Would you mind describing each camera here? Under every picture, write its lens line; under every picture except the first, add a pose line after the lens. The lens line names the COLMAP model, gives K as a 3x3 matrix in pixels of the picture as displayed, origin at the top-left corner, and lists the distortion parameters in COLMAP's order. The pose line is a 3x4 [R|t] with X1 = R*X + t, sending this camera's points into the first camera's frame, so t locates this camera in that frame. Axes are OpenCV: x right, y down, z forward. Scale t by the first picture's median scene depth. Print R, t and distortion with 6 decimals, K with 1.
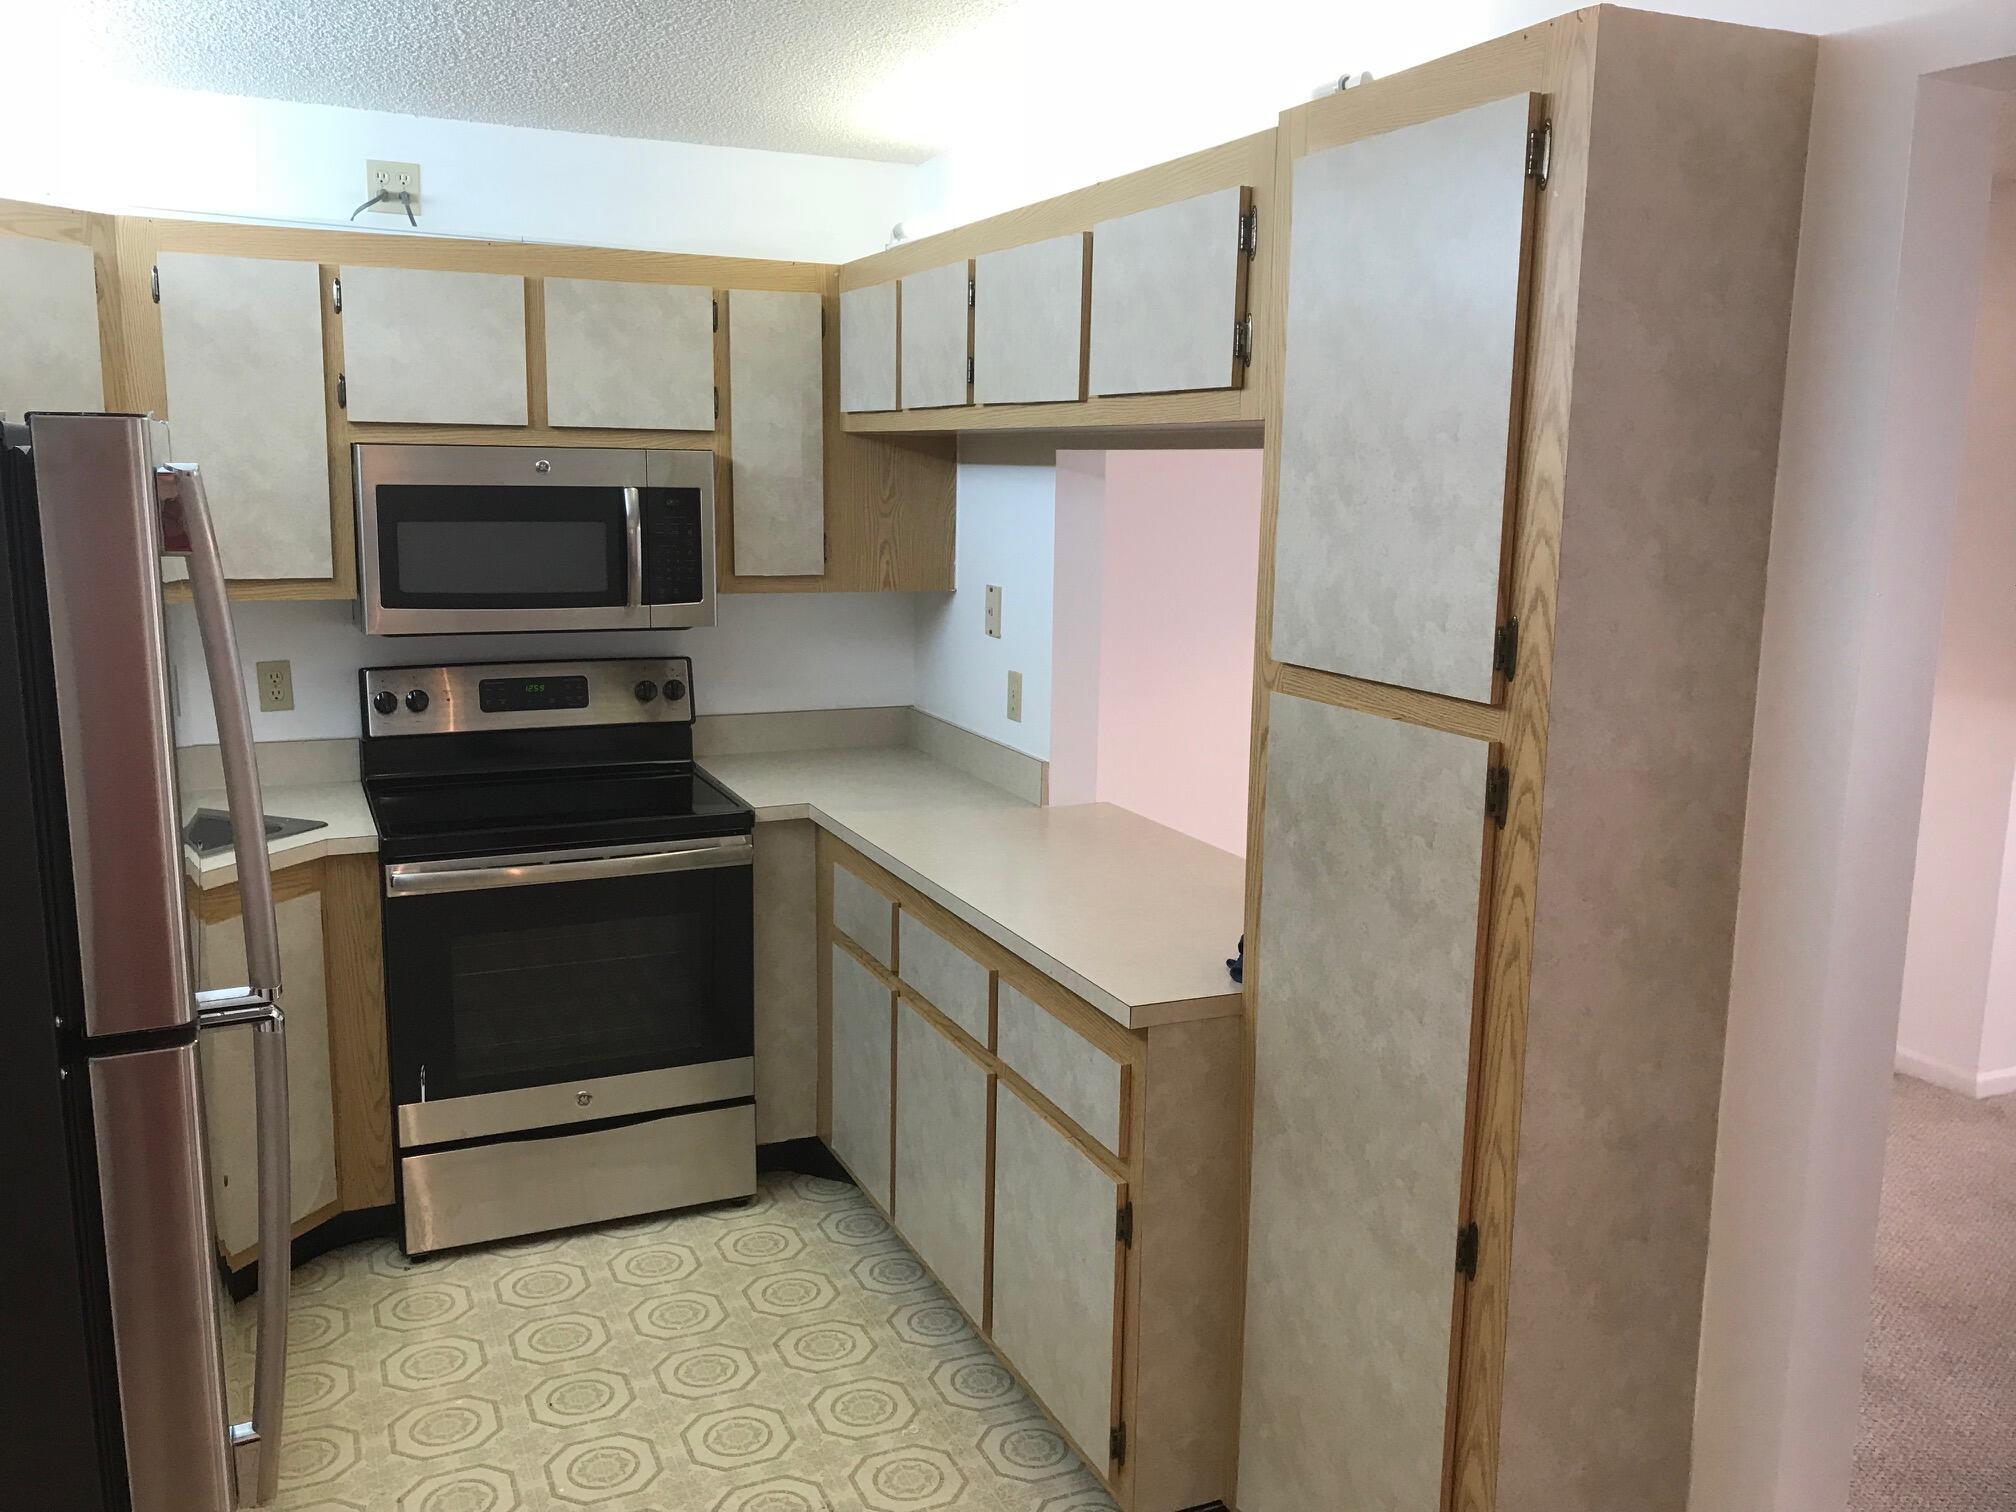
lens RADIAL K [[1665.5, 0, 1012.7], [0, 1665.5, 726.5], [0, 0, 1]] dist [0.017161, 0.002844]
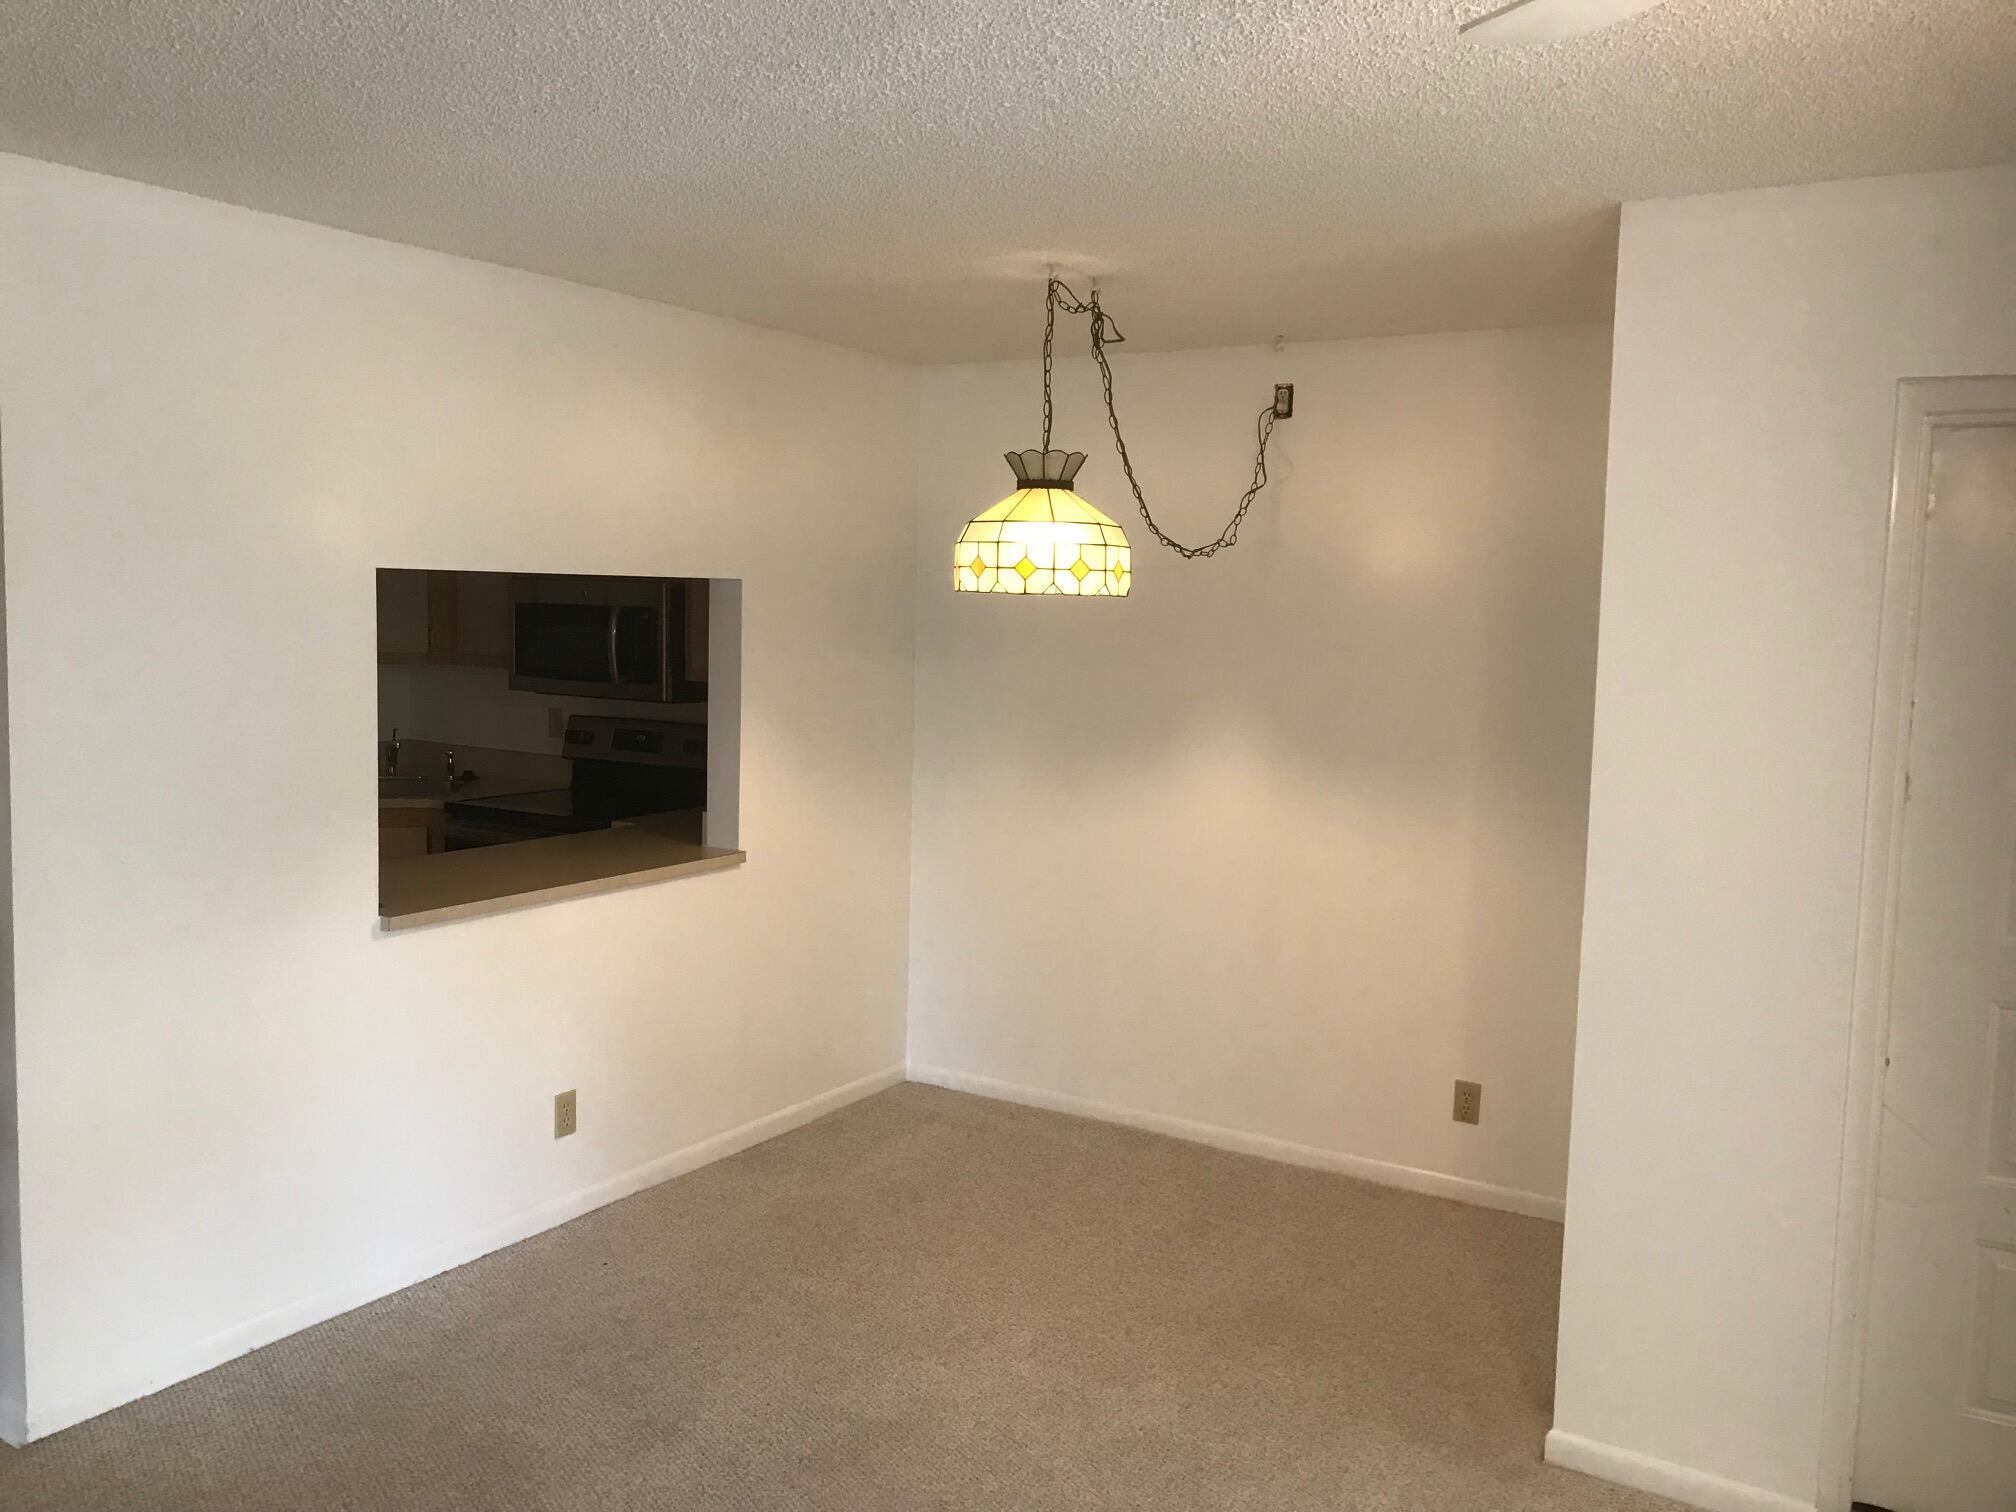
lens RADIAL K [[1641.1, 0, 1004.7], [0, 1641.1, 733.4], [0, 0, 1]] dist [0.013430, -0.004663]
pose [[0.556234, 0.075914, -0.827551, 1.251522], [-0.149841, 0.988659, -0.010022, -0.068394], [0.817405, 0.129576, 0.561301, 0.467109]]
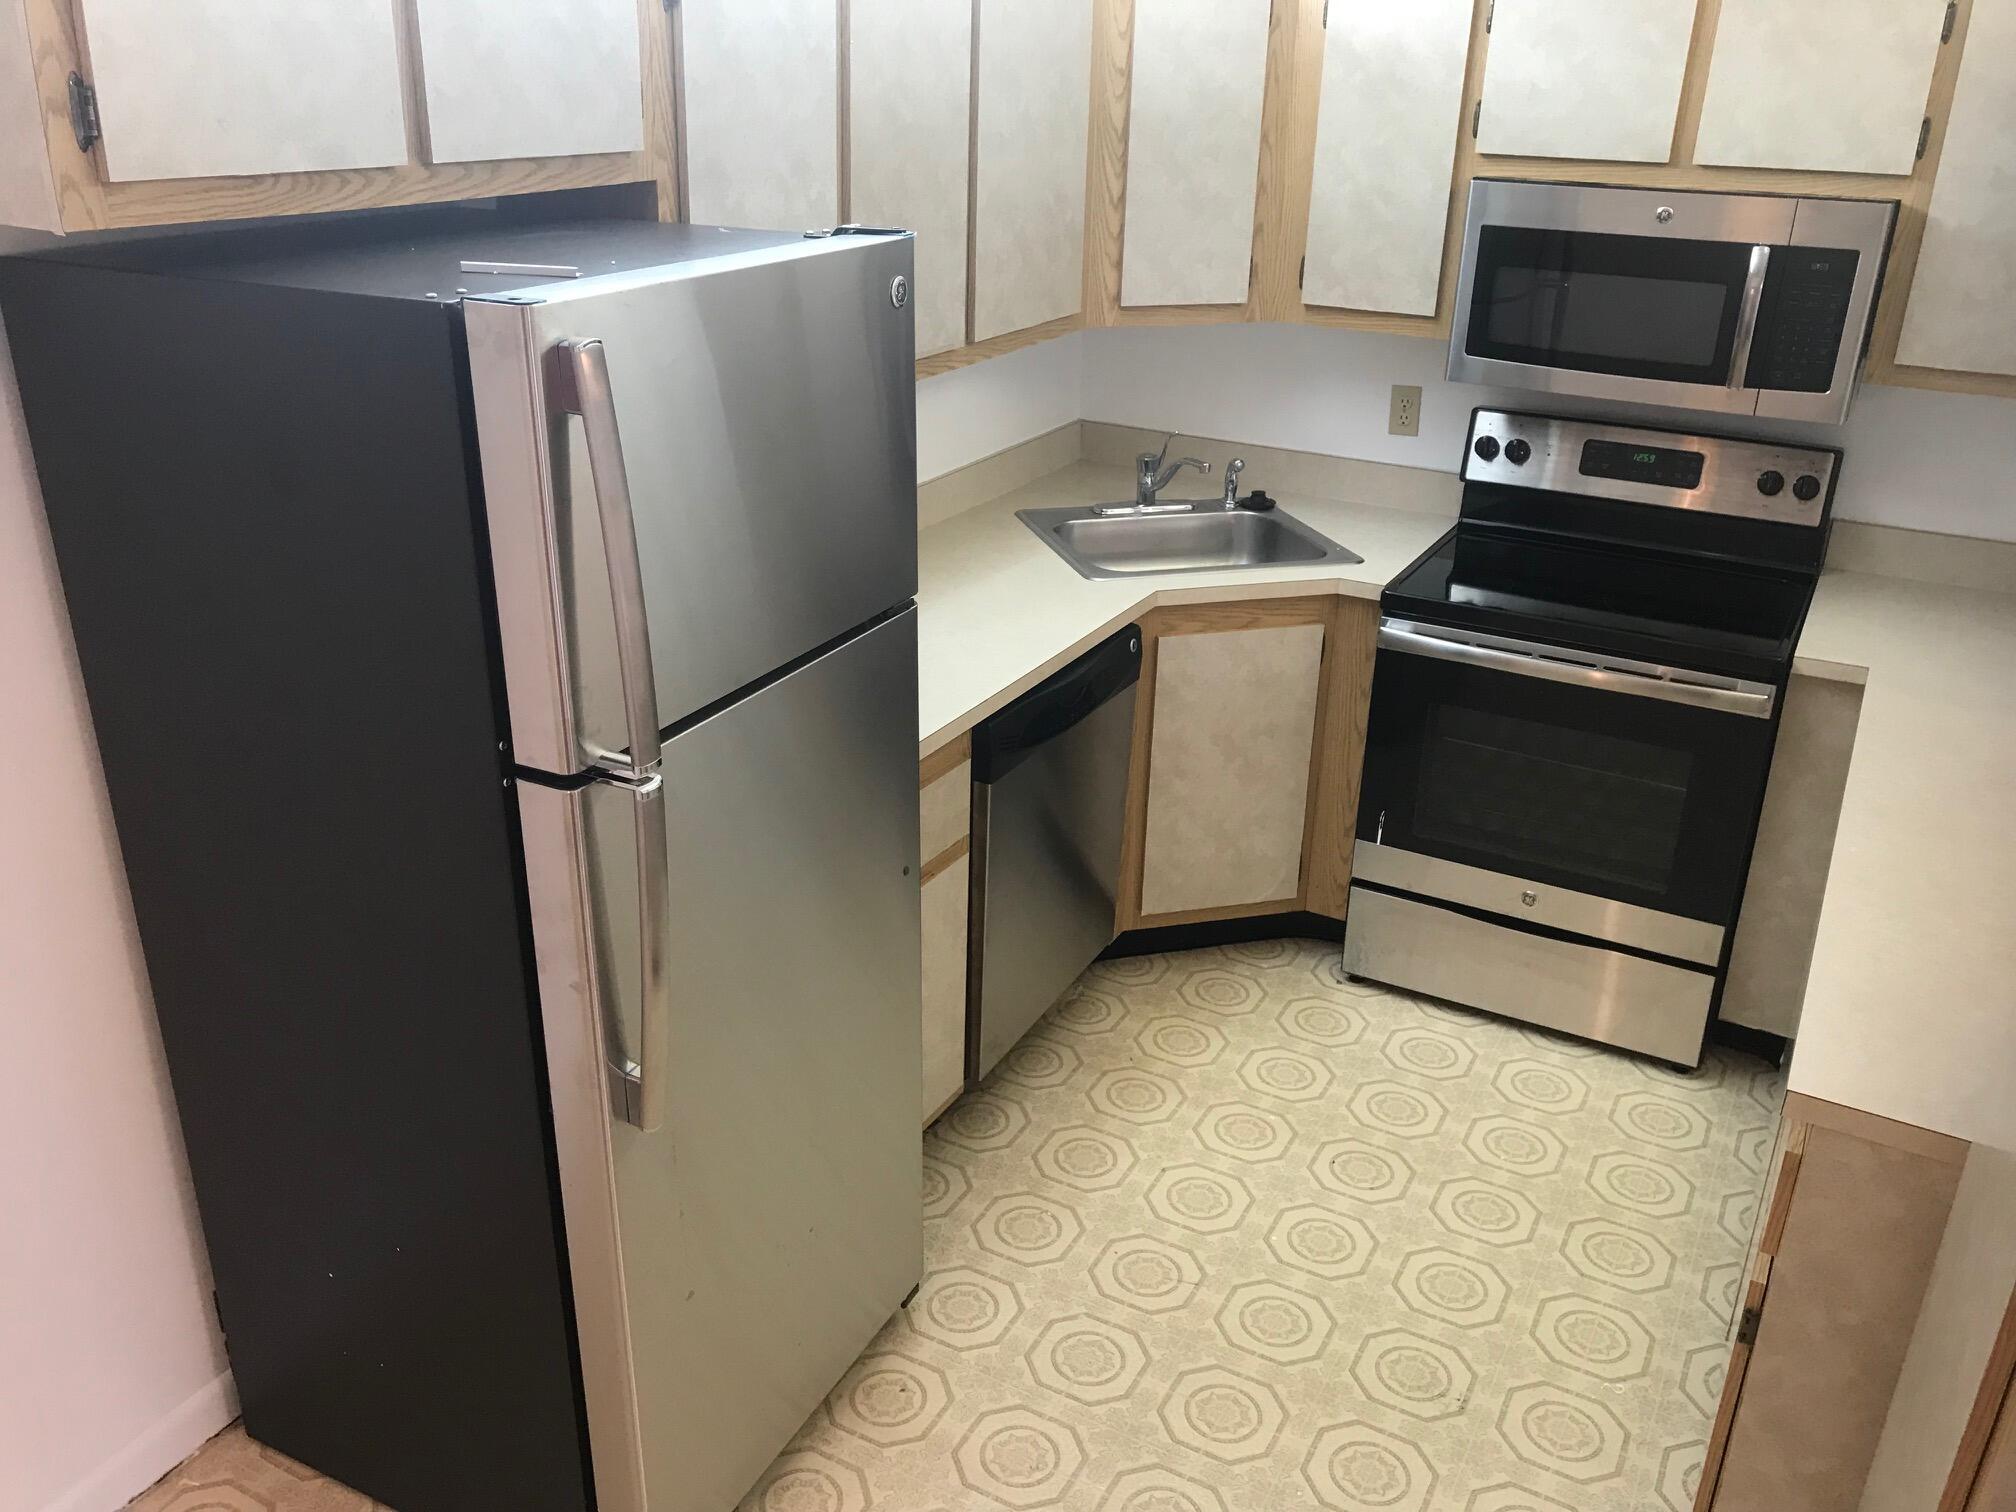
lens RADIAL K [[1662.4, 0, 1009.9], [0, 1662.4, 731.4], [0, 0, 1]] dist [0.024516, -0.009134]
pose [[0.605986, 0.306540, -0.734040, 0.235698], [-0.140656, 0.949520, 0.280407, -0.095680], [0.782941, -0.066676, 0.618512, 0.172750]]
